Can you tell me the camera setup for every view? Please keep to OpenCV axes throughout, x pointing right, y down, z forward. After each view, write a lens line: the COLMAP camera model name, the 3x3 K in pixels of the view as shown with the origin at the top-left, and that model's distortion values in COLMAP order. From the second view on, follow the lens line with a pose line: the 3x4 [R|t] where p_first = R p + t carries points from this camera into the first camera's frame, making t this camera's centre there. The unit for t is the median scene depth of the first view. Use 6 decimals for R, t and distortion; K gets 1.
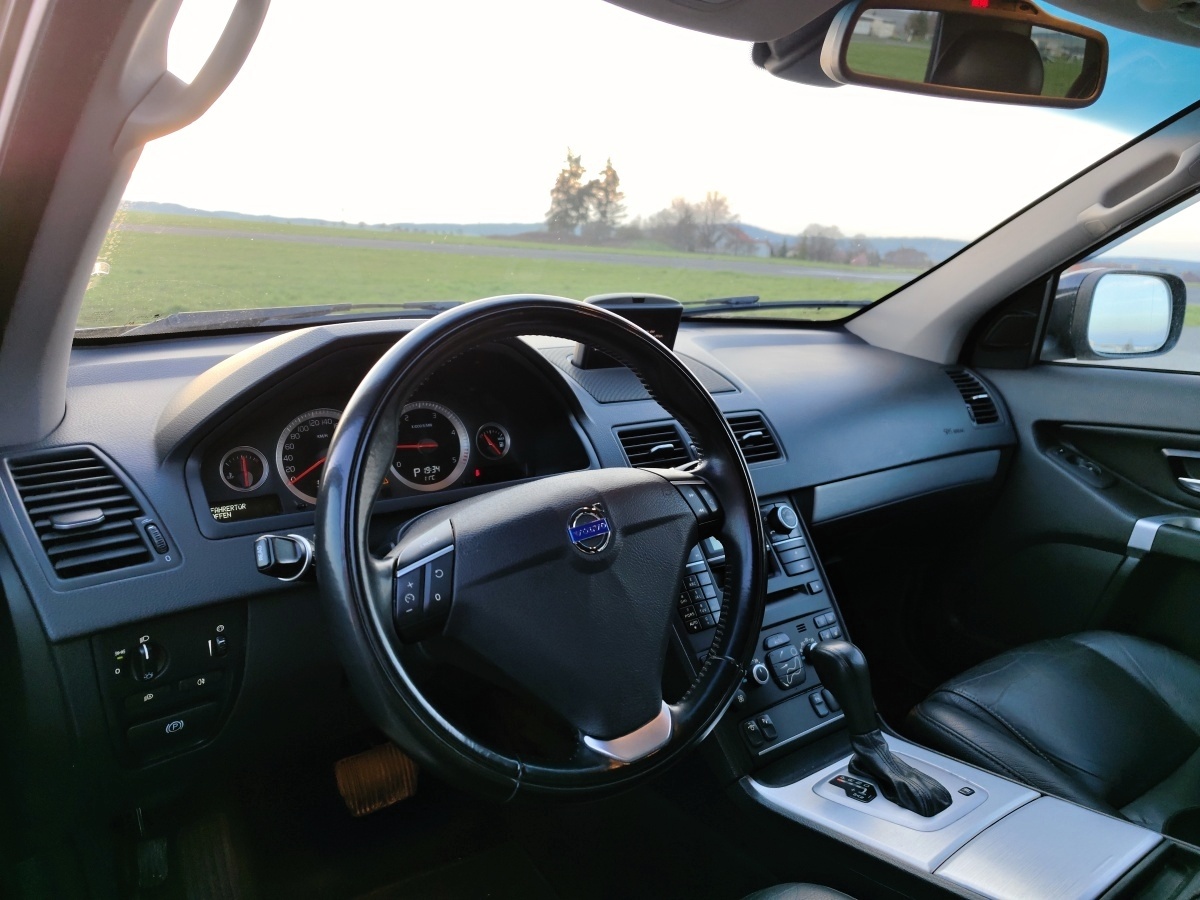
lens RADIAL K [[864.0, 0, 600.3], [0, 864.0, 454.7], [0, 0, 1]] dist [-0.041751, 0.003748]
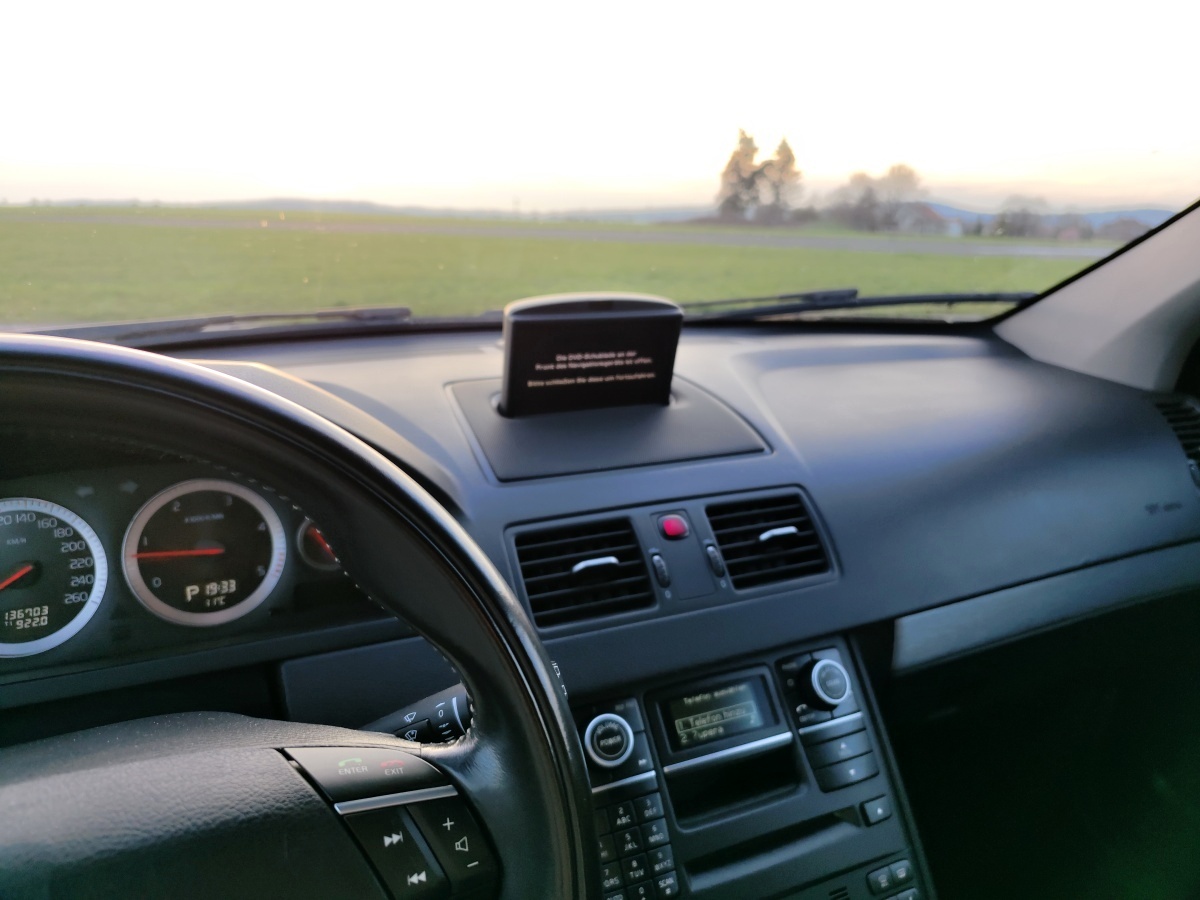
lens RADIAL K [[864.0, 0, 605.3], [0, 864.0, 450.0], [0, 0, 1]] dist [-0.041751, 0.003748]
pose [[0.978147, 0.016695, -0.207243, 0.141169], [-0.014945, 0.999838, 0.010007, -0.064183], [0.207377, -0.006691, 0.978238, 0.313313]]
